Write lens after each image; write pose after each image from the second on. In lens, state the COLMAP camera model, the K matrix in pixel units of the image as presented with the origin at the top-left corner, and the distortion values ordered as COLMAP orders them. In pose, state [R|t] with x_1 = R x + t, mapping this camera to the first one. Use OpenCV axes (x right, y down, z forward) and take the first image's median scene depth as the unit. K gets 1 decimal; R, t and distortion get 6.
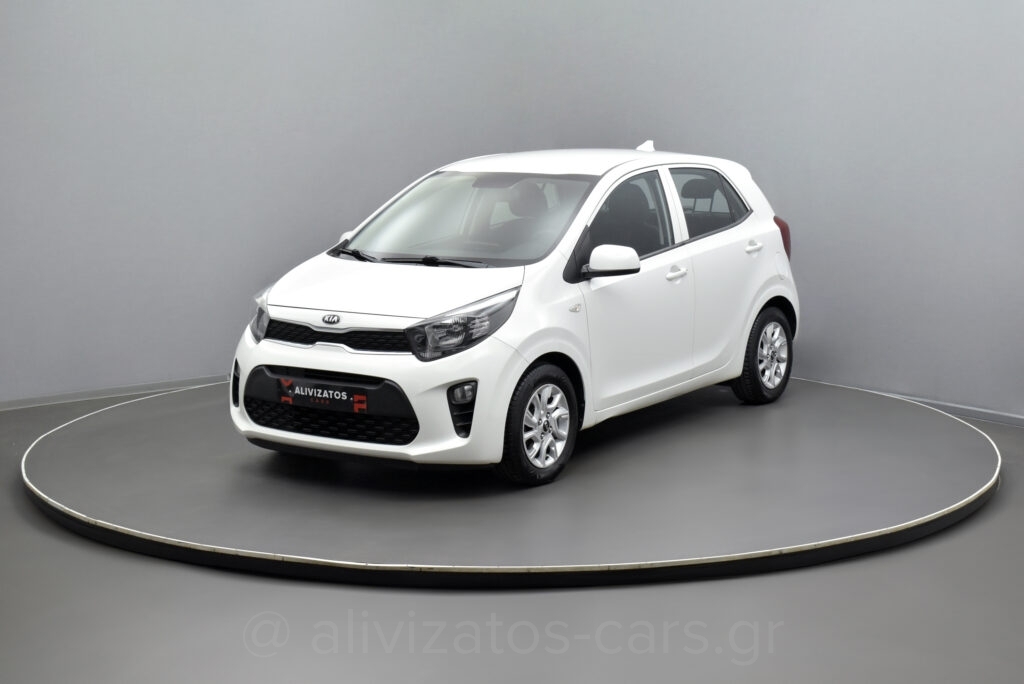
lens RADIAL K [[1653.5, 0, 513.2], [0, 1653.5, 344.7], [0, 0, 1]] dist [-0.043306, 0.000000]
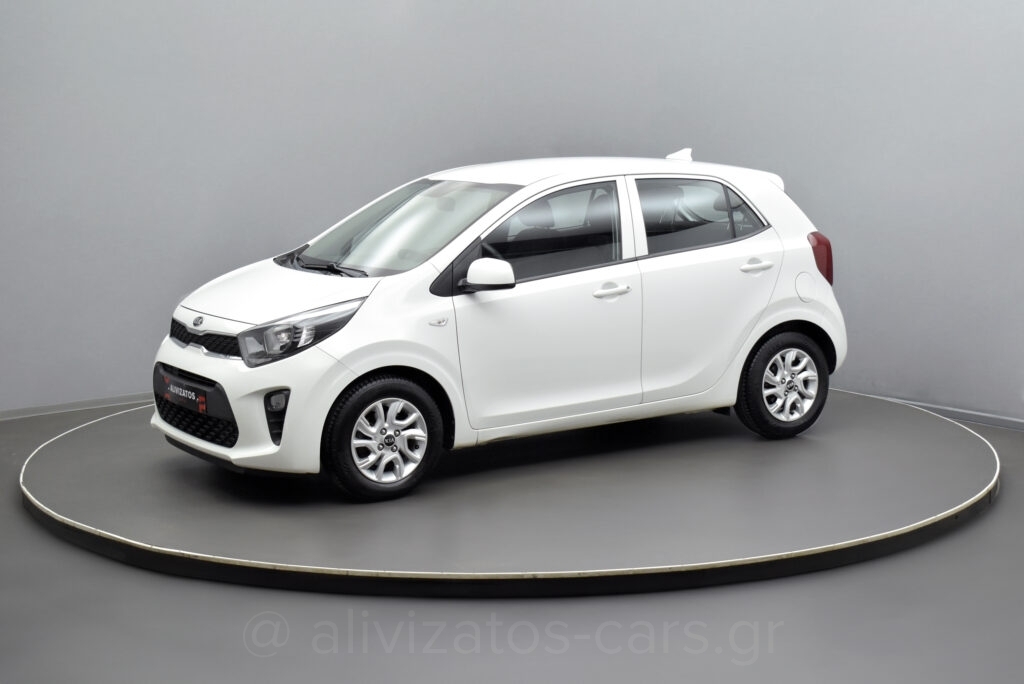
lens RADIAL K [[1653.5, 0, 510.2], [0, 1653.5, 340.2], [0, 0, 1]] dist [-0.043306, 0.000000]
pose [[0.917683, 0.051817, -0.393920, 0.455603], [-0.052330, 0.998585, 0.009448, -0.022636], [0.393852, 0.011944, 0.919096, 0.120754]]
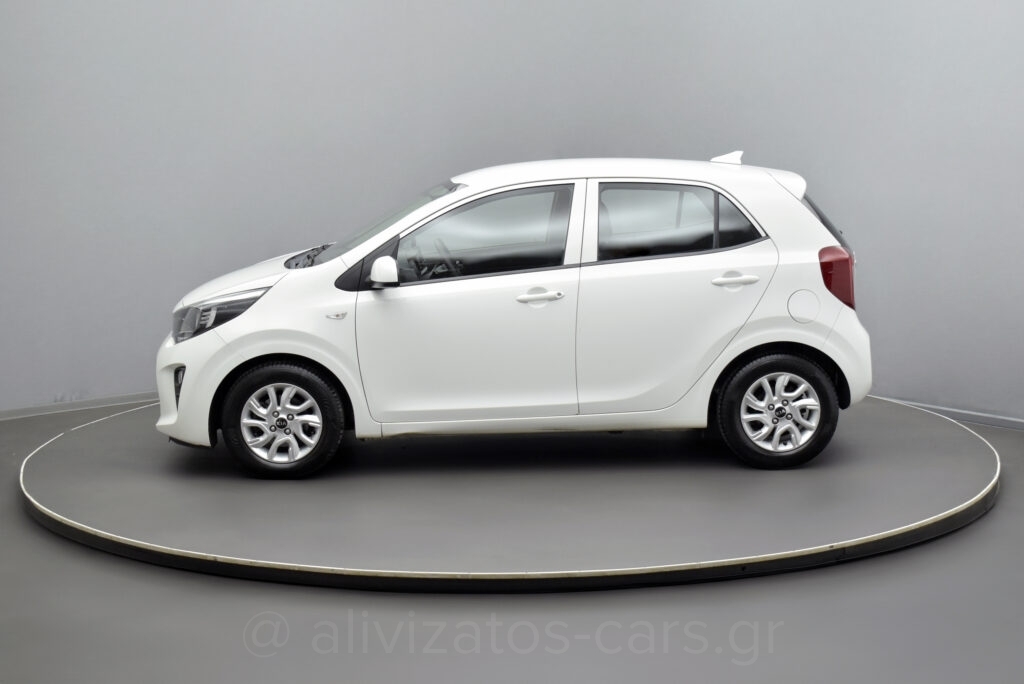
lens RADIAL K [[1653.5, 0, 511.9], [0, 1653.5, 337.9], [0, 0, 1]] dist [-0.043306, 0.000000]
pose [[0.591145, 0.112160, -0.798729, 0.901143], [-0.110906, 0.992181, 0.057243, -0.077199], [0.798904, 0.054745, 0.598962, 0.476072]]
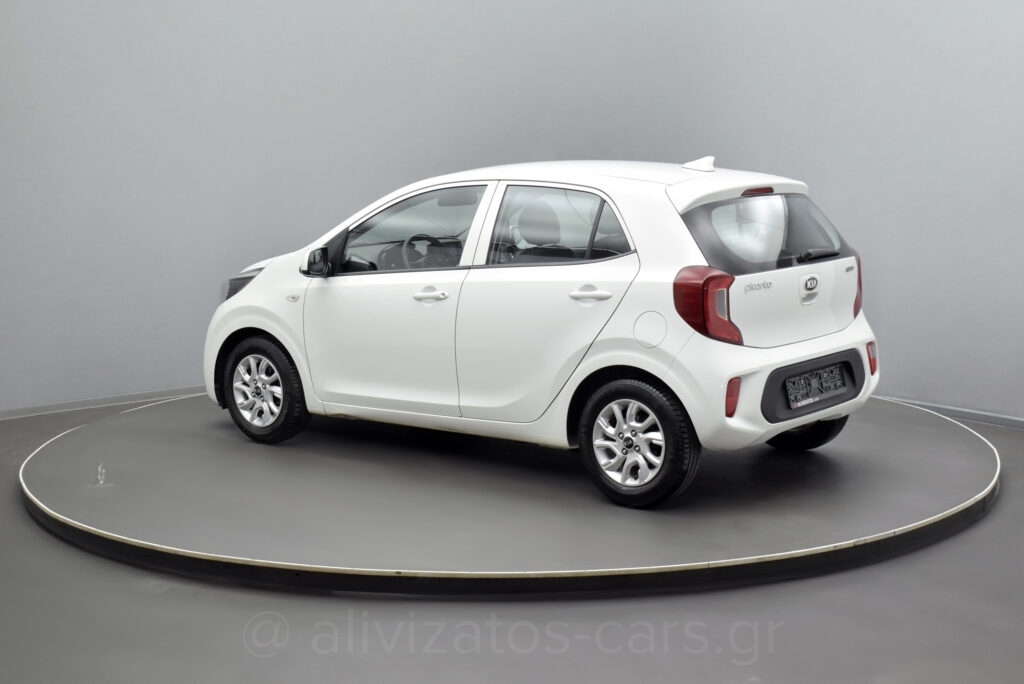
lens RADIAL K [[1653.5, 0, 508.7], [0, 1653.5, 344.2], [0, 0, 1]] dist [-0.043306, 0.000000]
pose [[-0.088548, 0.150022, -0.984709, 1.105916], [-0.135307, 0.977618, 0.161109, -0.187121], [0.986839, 0.147504, -0.066267, 1.207515]]
